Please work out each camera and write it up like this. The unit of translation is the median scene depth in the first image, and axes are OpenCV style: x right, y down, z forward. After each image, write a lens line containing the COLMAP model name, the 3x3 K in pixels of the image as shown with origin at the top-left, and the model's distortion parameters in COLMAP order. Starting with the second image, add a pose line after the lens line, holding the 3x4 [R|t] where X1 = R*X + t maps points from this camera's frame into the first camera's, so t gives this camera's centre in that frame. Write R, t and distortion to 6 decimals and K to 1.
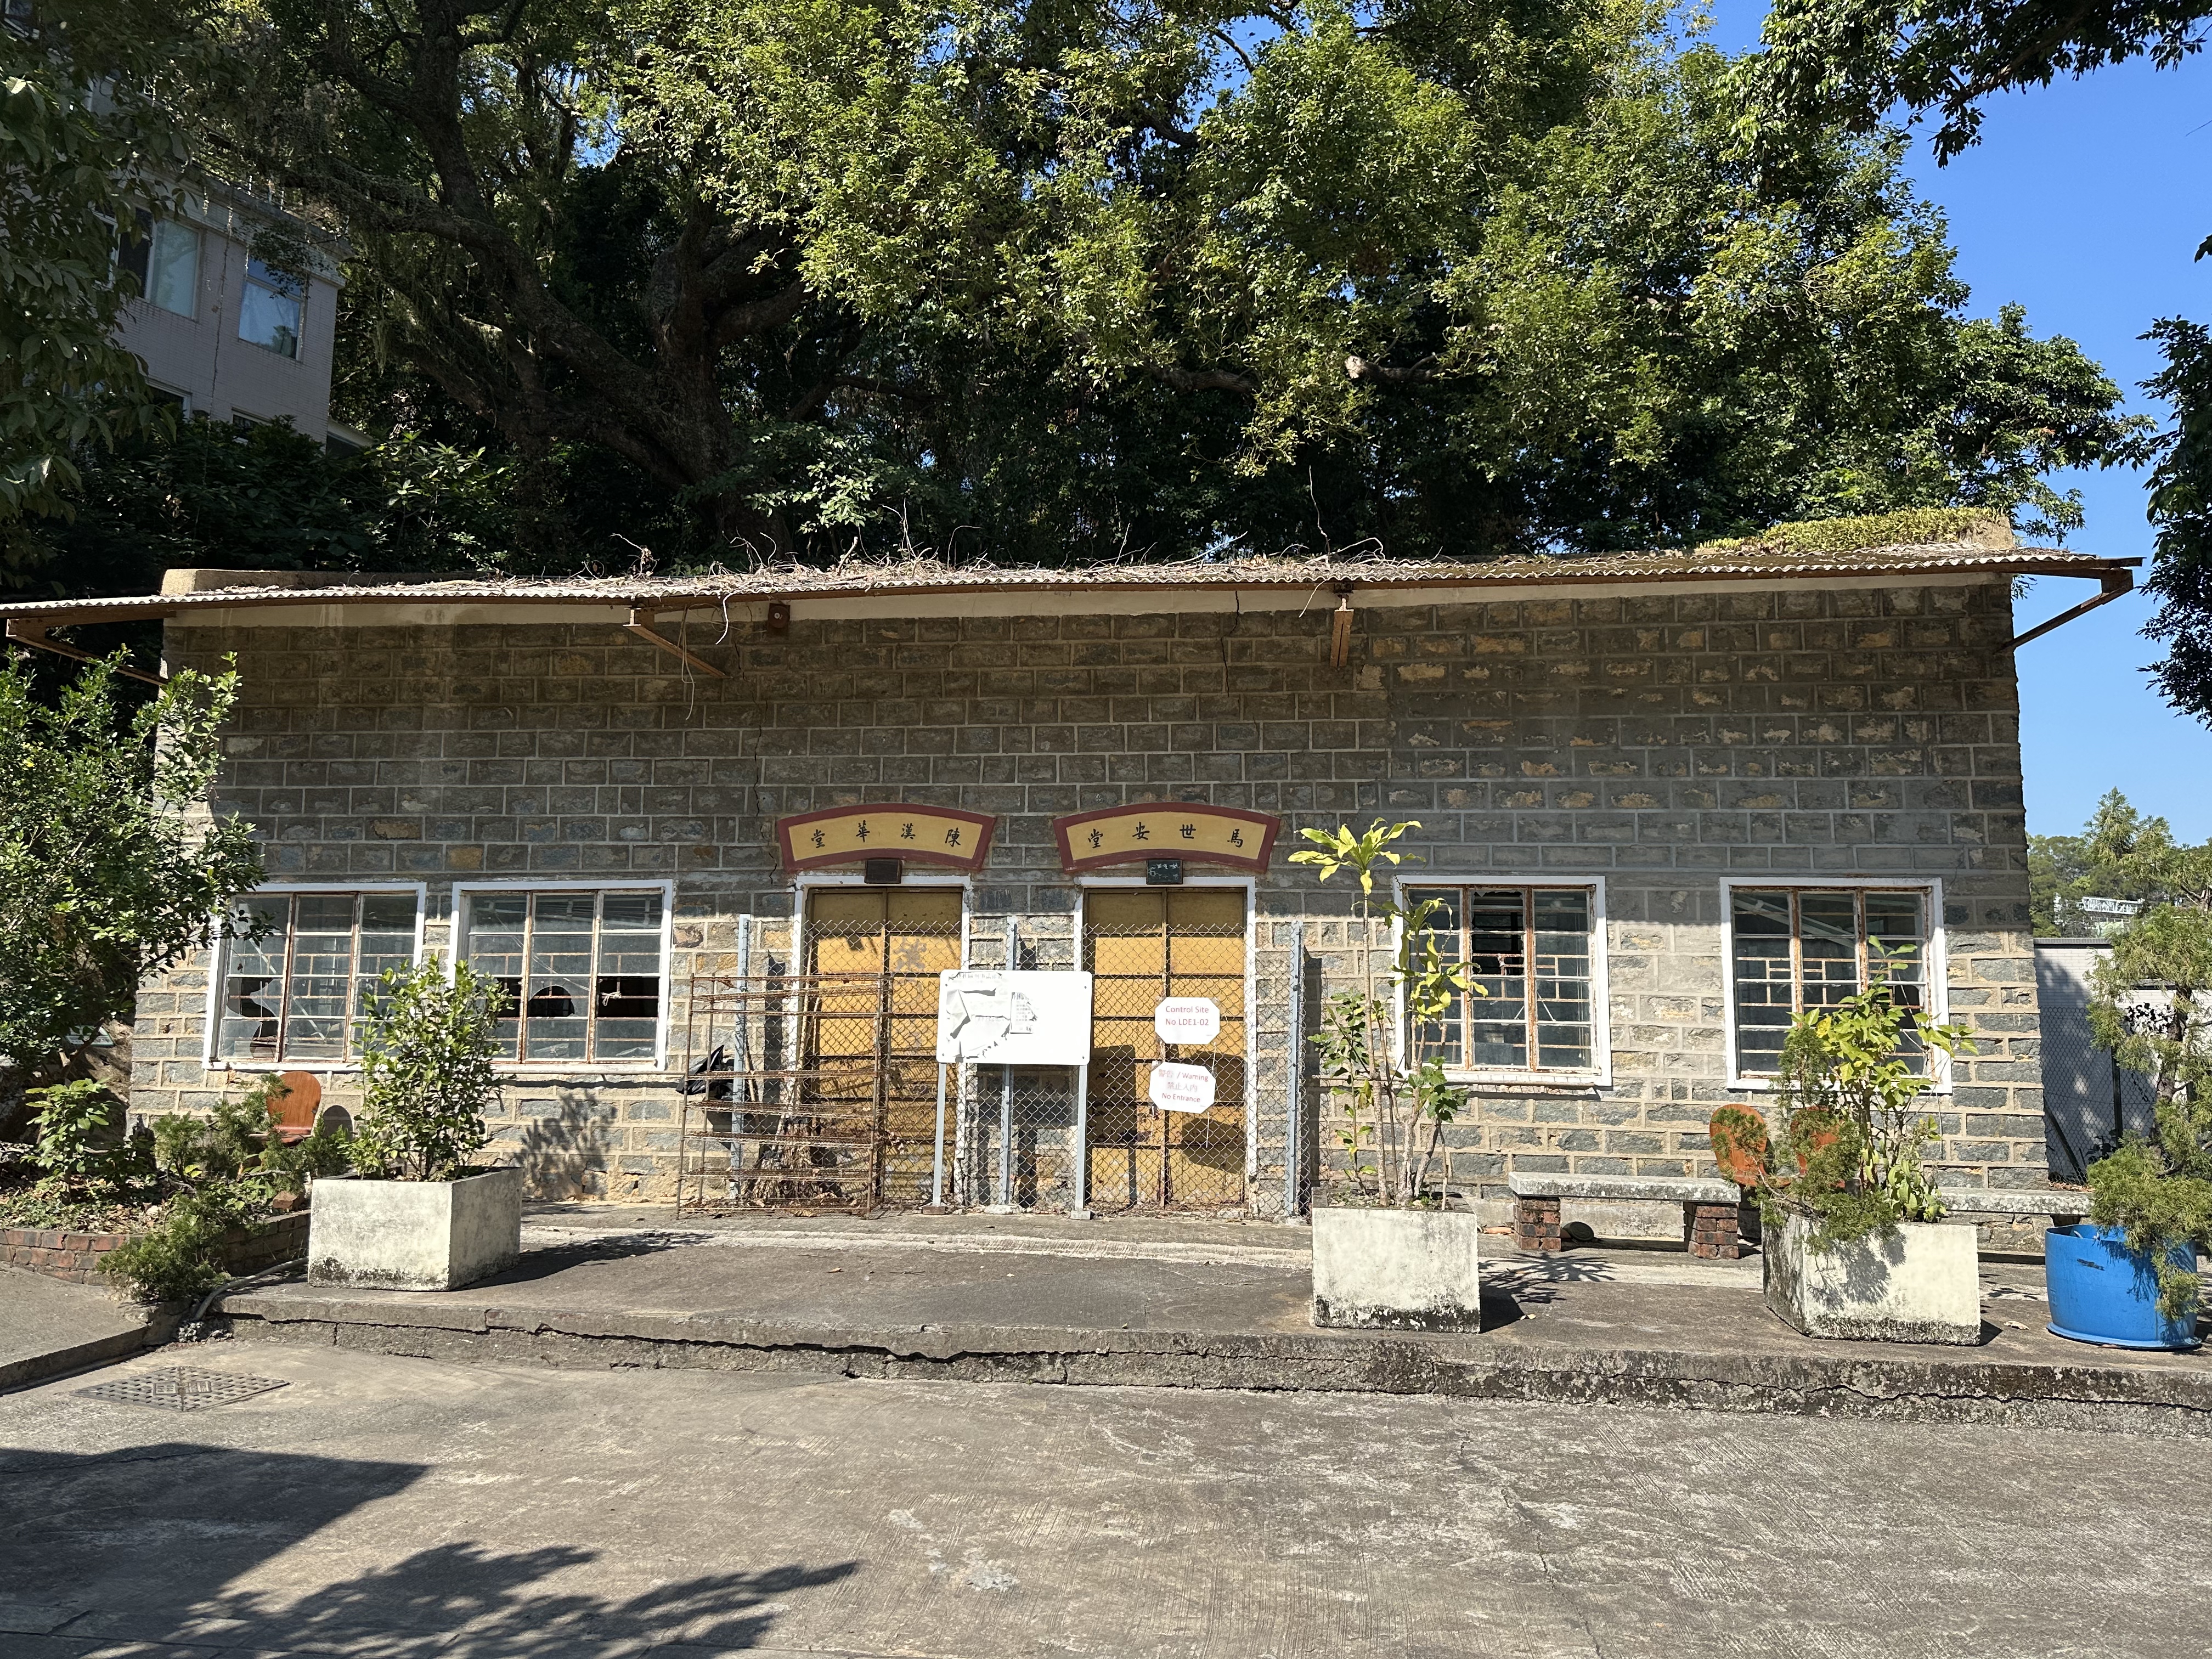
lens RADIAL K [[1540.6, 0, 1106.0], [0, 1540.6, 829.5], [0, 0, 1]] dist [0.155400, -0.260060]
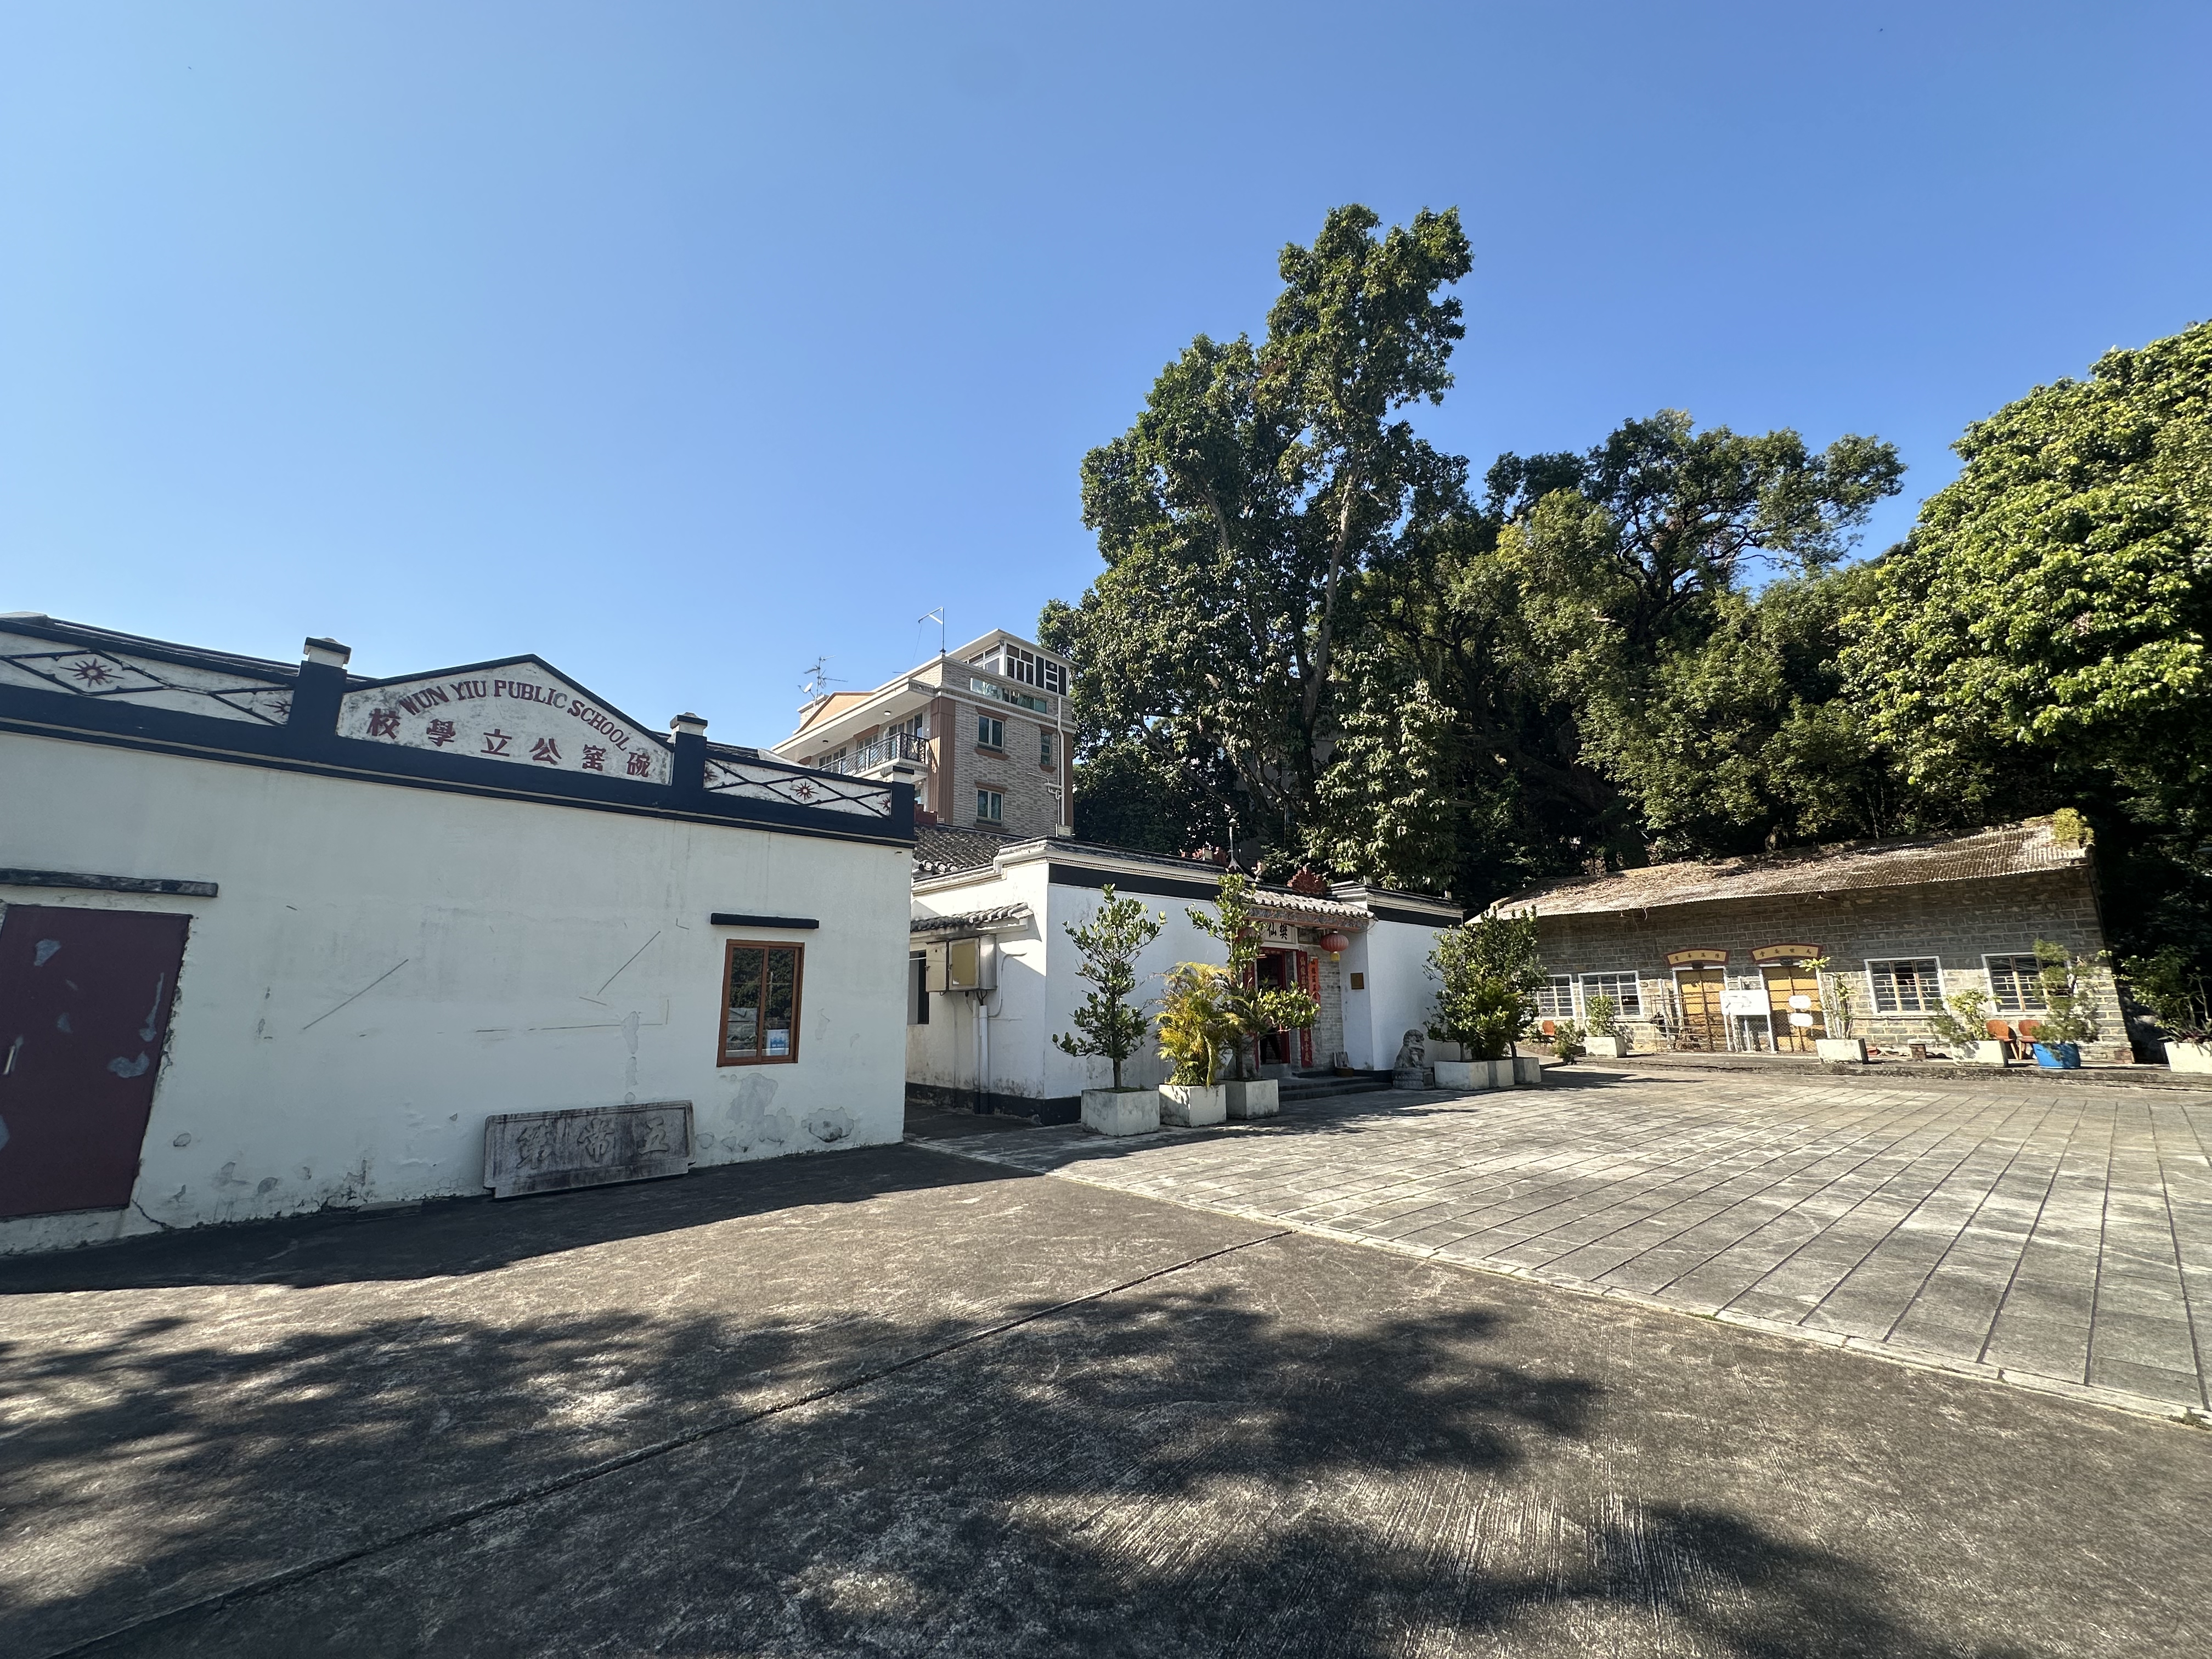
lens RADIAL K [[875.4, 0, 1106.0], [0, 875.4, 829.5], [0, 0, 1]] dist [0.001104, 0.000554]
pose [[0.738286, -0.164036, -0.654238, 0.265106], [0.107243, 0.986185, -0.126244, -0.200337], [0.665908, 0.023041, 0.745678, -1.705260]]
